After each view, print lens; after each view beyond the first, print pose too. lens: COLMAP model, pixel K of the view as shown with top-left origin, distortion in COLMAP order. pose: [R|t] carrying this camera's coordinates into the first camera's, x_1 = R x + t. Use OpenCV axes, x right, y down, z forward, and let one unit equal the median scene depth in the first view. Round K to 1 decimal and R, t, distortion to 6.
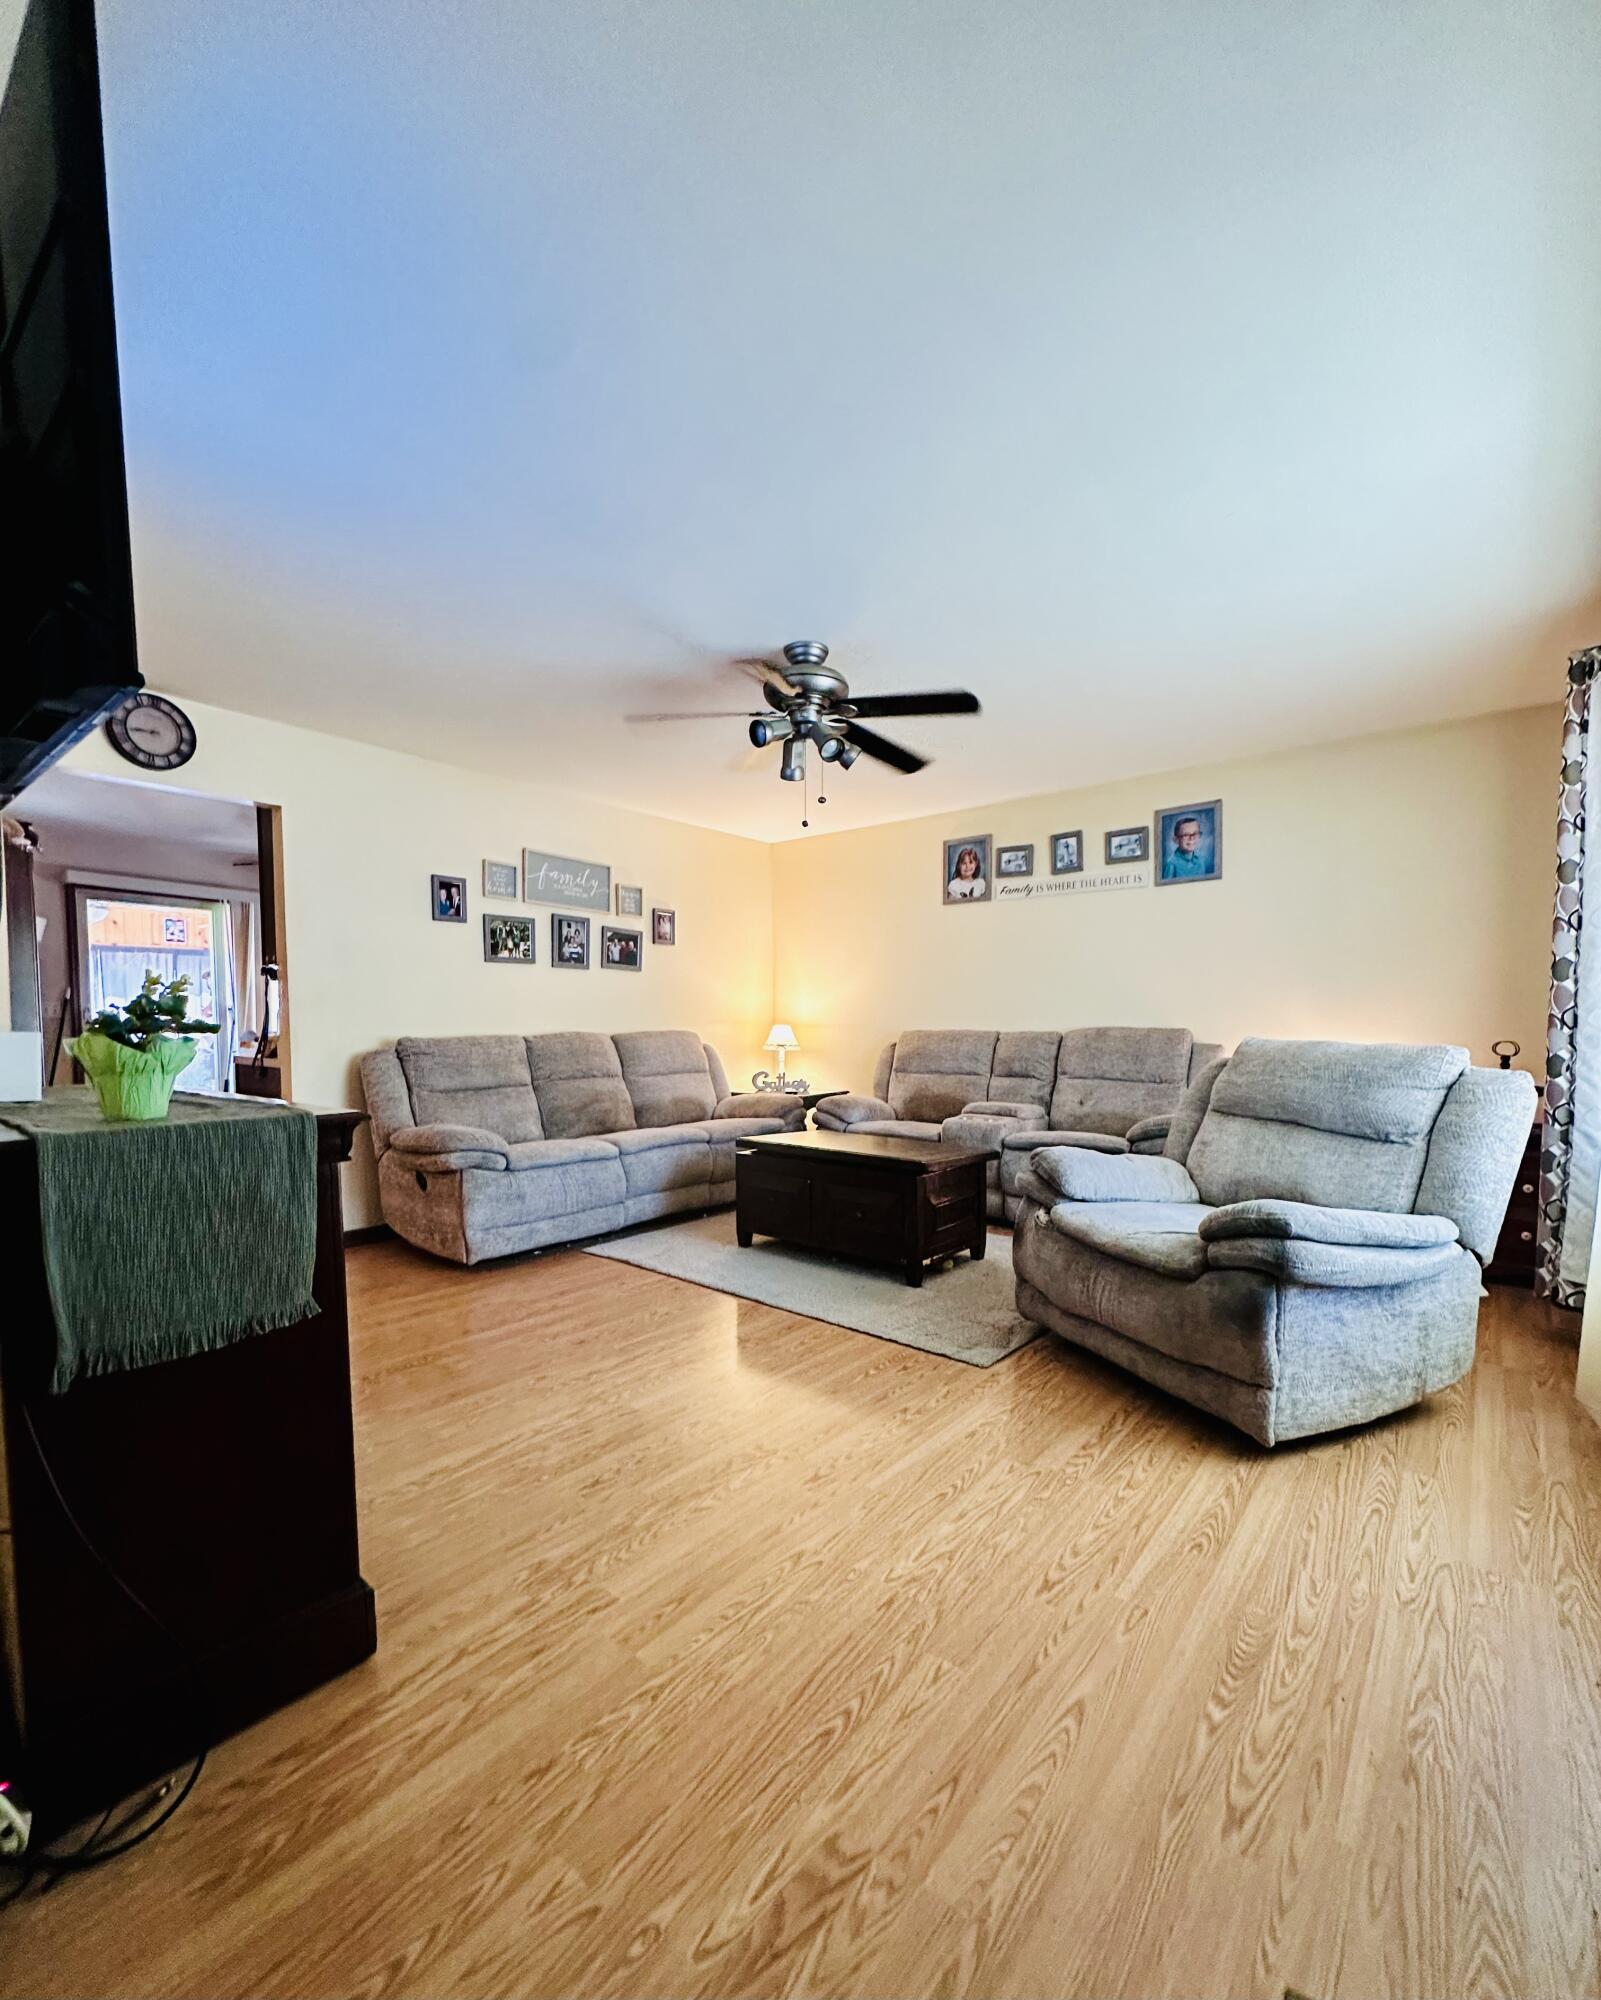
lens RADIAL K [[861.3, 0, 796.3], [0, 861.3, 1062.7], [0, 0, 1]] dist [-0.000855, -0.000076]
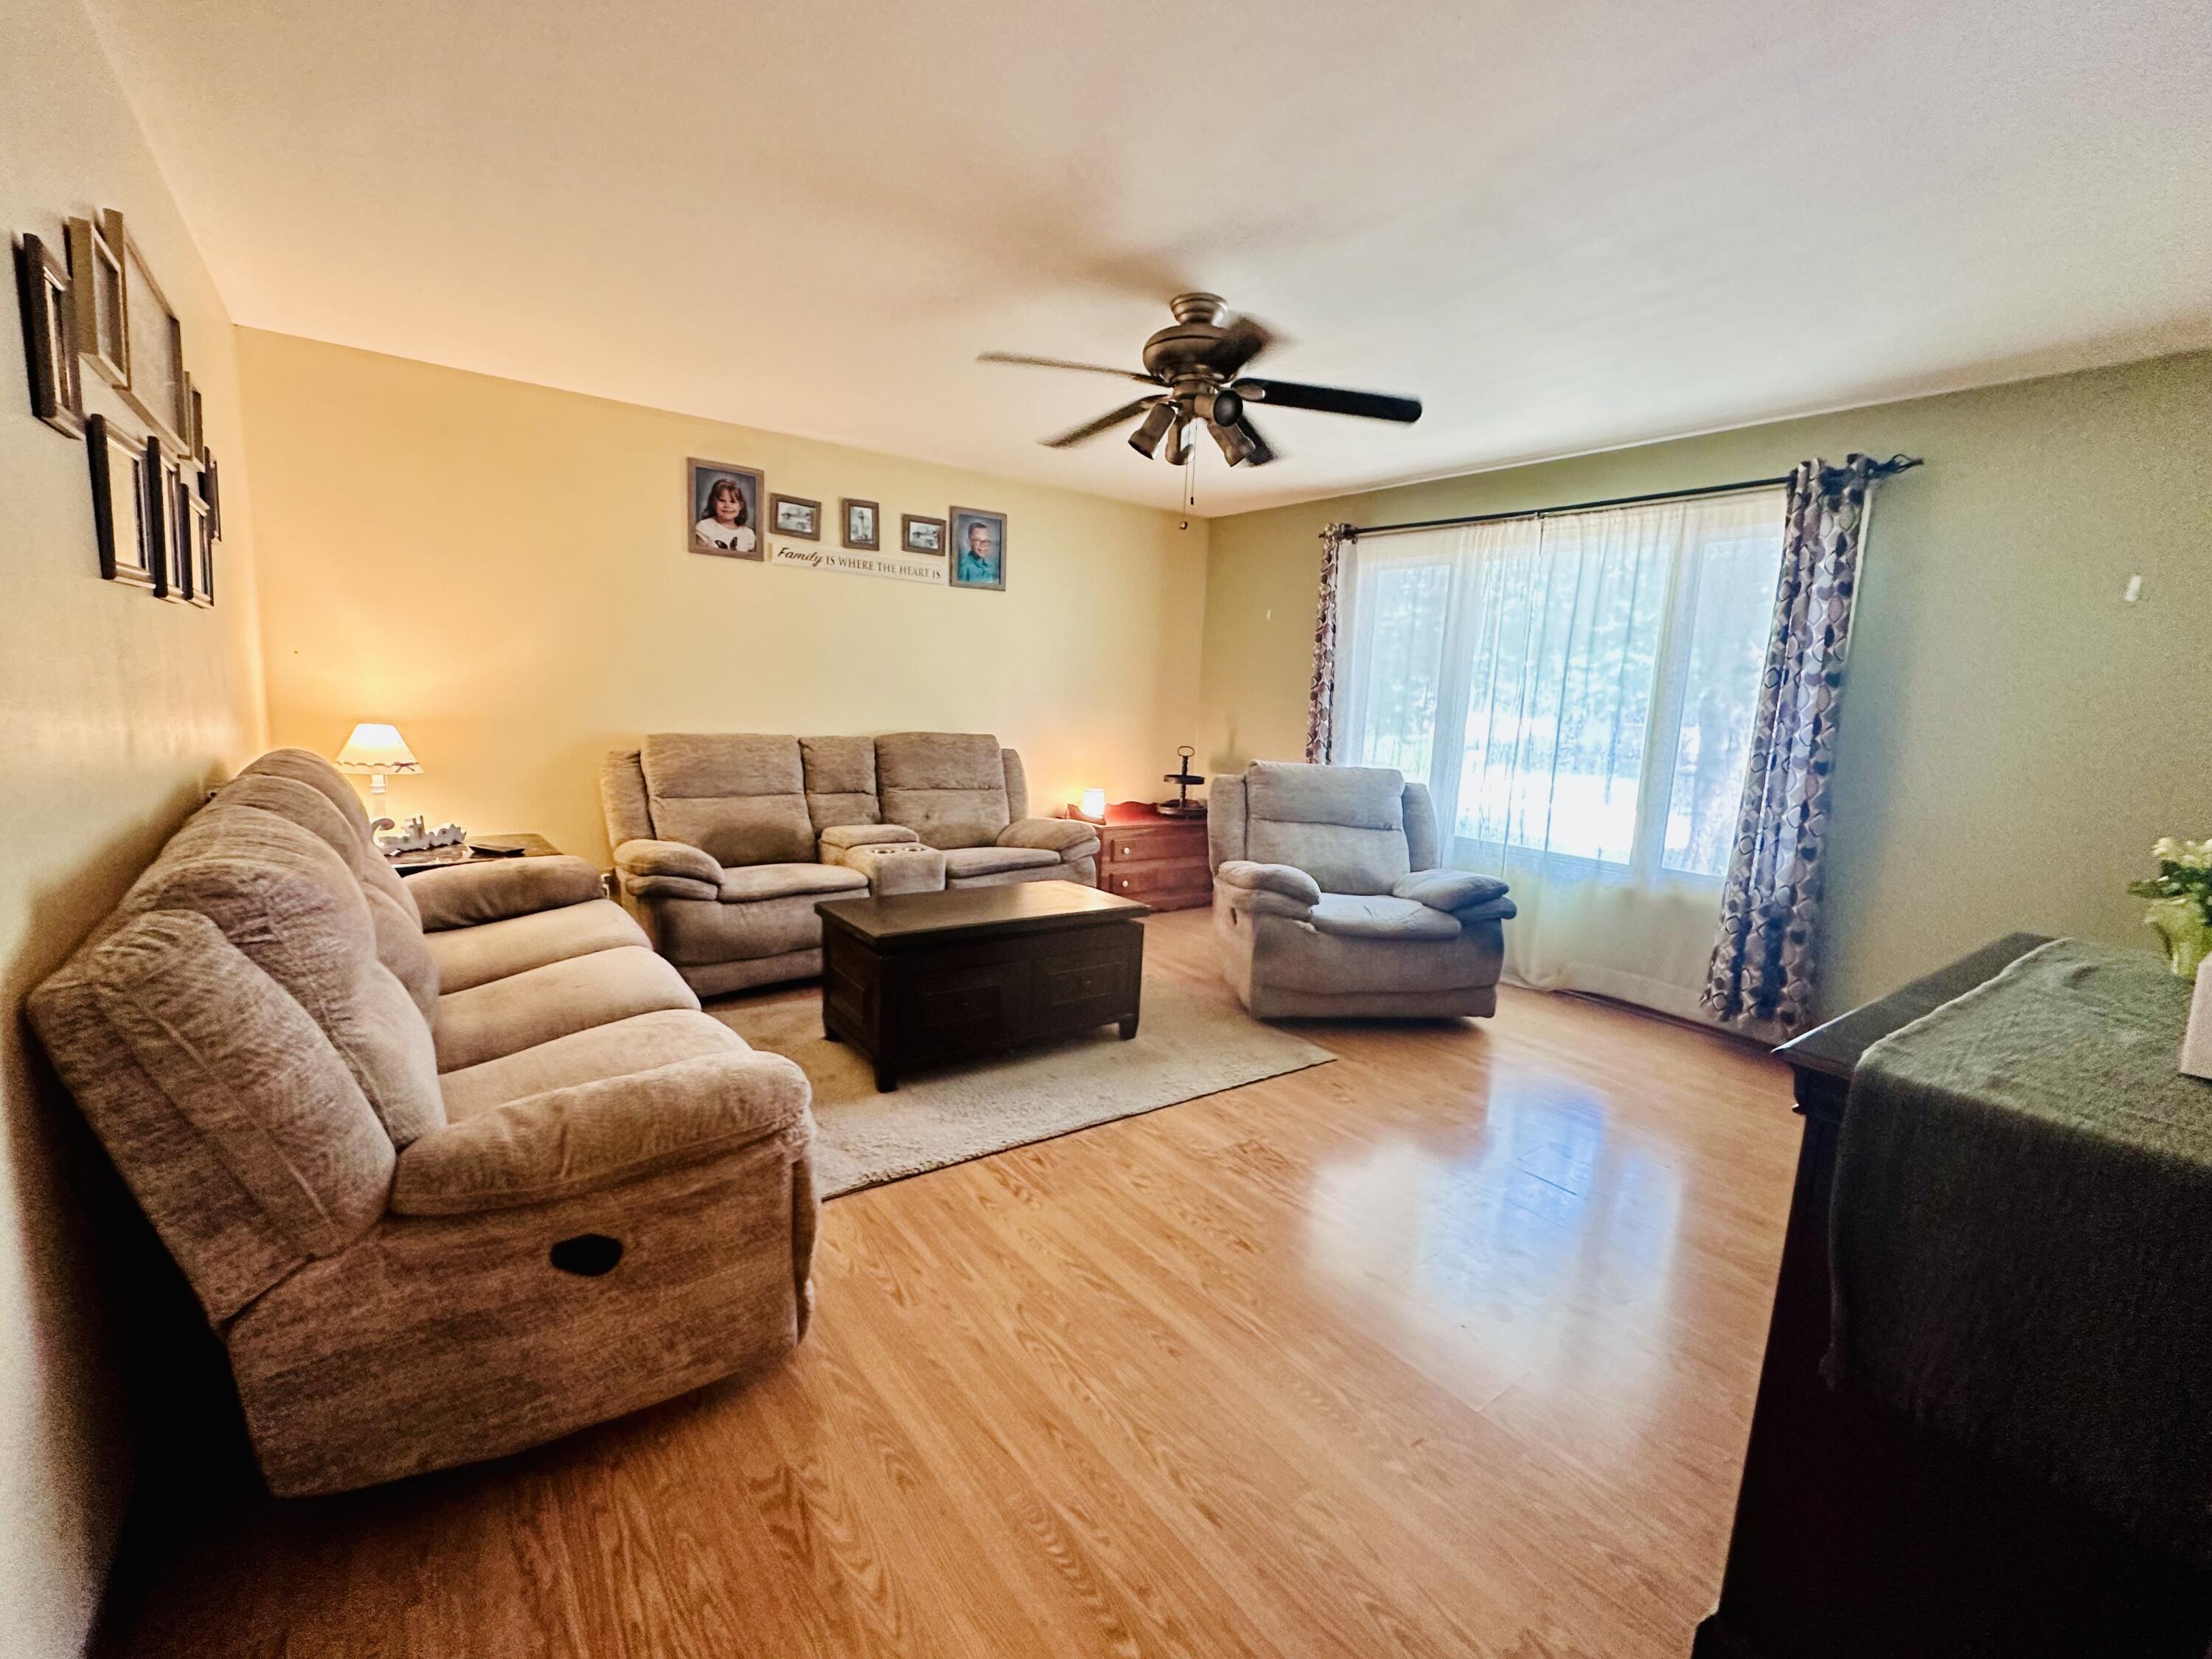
lens RADIAL K [[951.1, 0, 1106.0], [0, 951.1, 829.5], [0, 0, 1]] dist [-0.000539, 0.000007]
pose [[0.237598, -0.126641, 0.963073, -0.567237], [-0.002949, 0.991366, 0.131090, -0.069086], [-0.971359, -0.033987, 0.235173, 0.531863]]
